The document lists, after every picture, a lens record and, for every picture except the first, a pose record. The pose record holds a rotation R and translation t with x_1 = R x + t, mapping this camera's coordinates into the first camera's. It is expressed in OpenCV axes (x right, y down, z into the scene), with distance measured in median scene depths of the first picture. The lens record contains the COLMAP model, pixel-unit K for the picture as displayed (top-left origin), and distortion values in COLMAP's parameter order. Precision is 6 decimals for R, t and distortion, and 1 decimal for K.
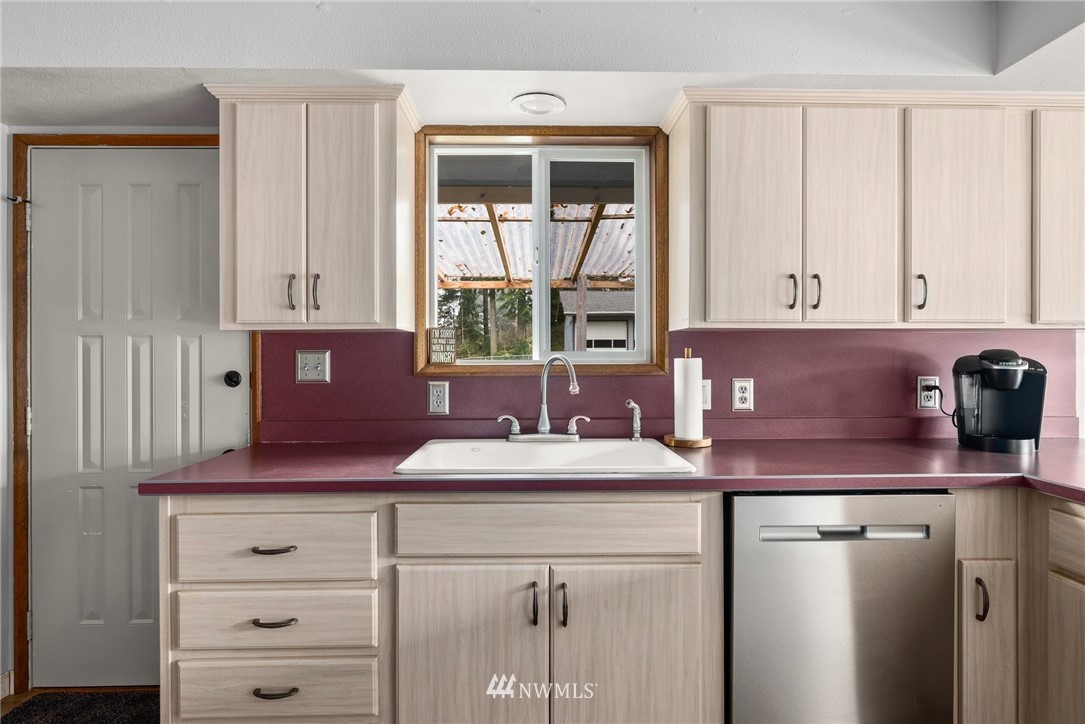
lens RADIAL K [[581.1, 0, 542.9], [0, 581.1, 352.5], [0, 0, 1]] dist [-0.004338, 0.000406]
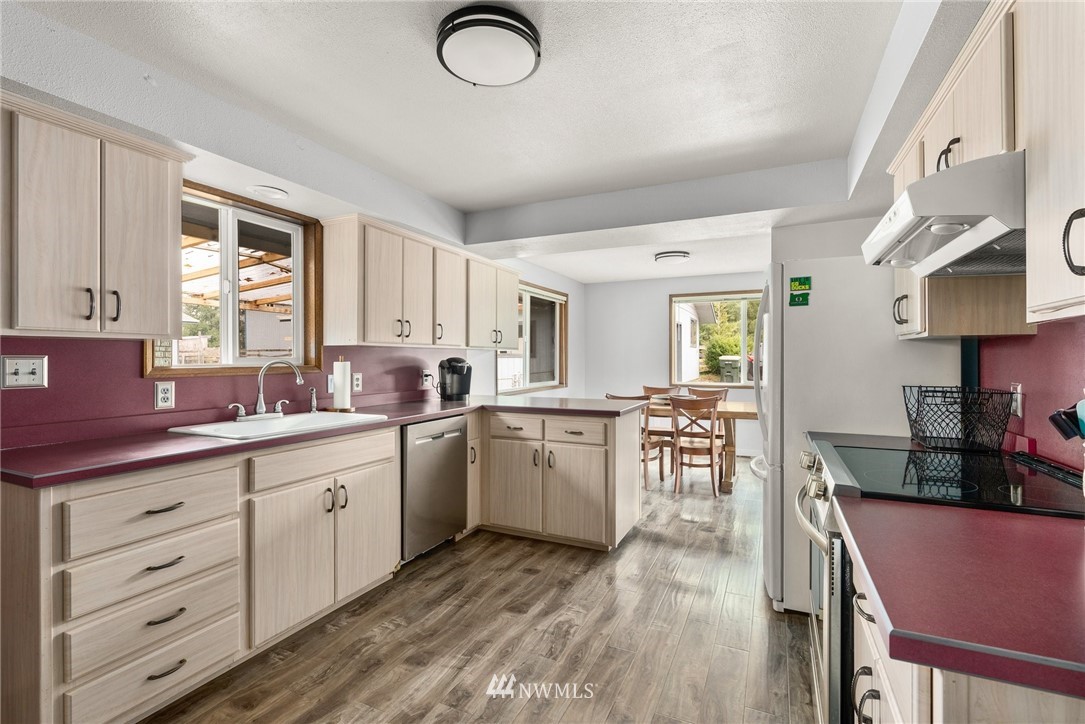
lens RADIAL K [[491.0, 0, 541.8], [0, 491.0, 360.3], [0, 0, 1]] dist [0.000347, -0.000316]
pose [[0.450468, -0.001763, 0.892791, -0.824224], [-0.005185, 0.999976, 0.004592, -0.004450], [-0.892777, -0.006698, 0.450449, -0.198978]]
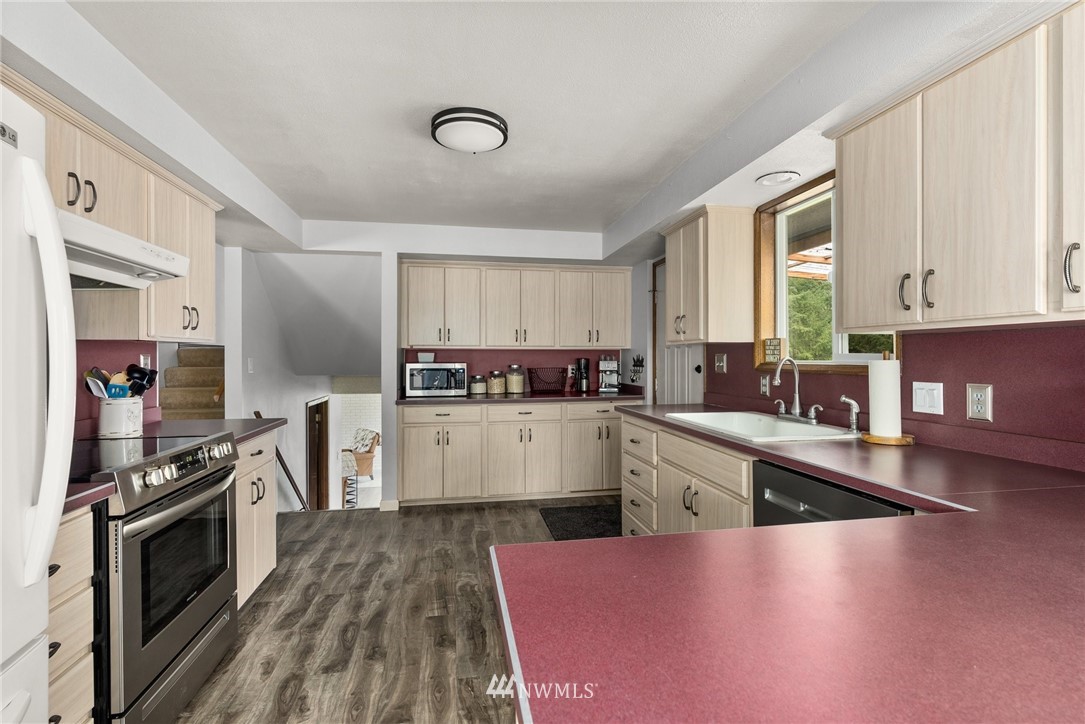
lens RADIAL K [[491.0, 0, 538.9], [0, 491.0, 356.3], [0, 0, 1]] dist [0.000347, -0.000316]
pose [[0.152864, -0.000858, -0.988247, 1.086360], [0.008804, 0.999961, 0.000493, -0.003476], [0.988208, -0.008775, 0.152865, 0.249894]]
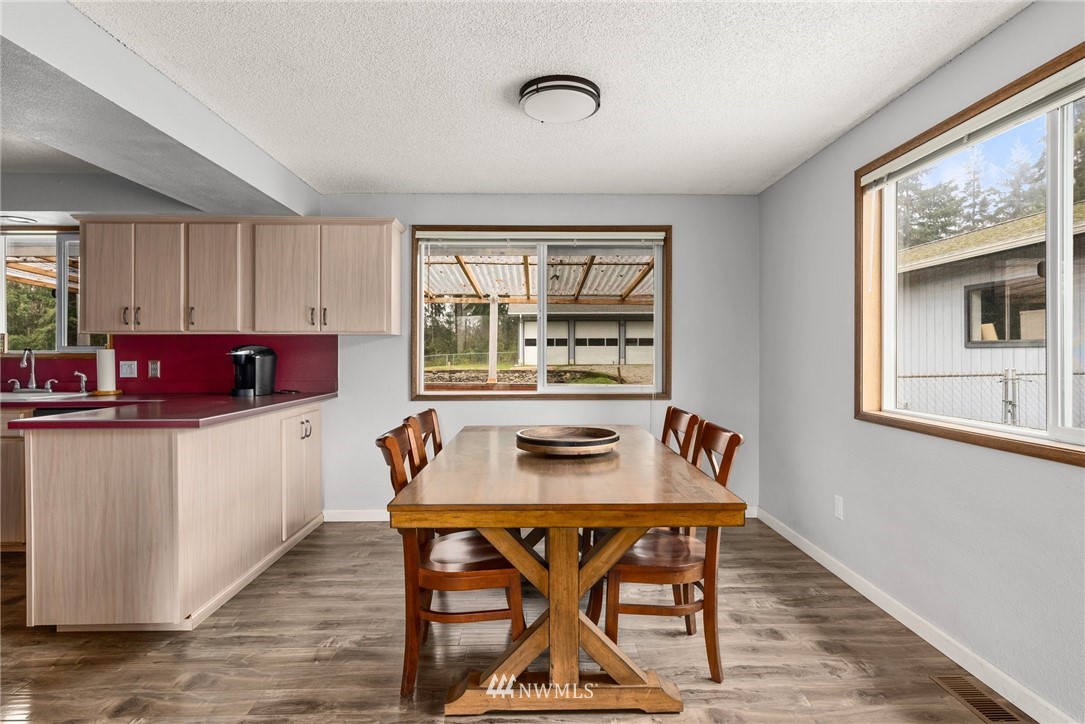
lens RADIAL K [[555.3, 0, 546.2], [0, 555.3, 355.1], [0, 0, 1]] dist [0.000229, 0.000631]
pose [[0.999988, -0.000266, 0.004804, 1.775532], [0.000227, 0.999966, 0.008192, 0.014313], [-0.004806, -0.008191, 0.999955, -0.885826]]
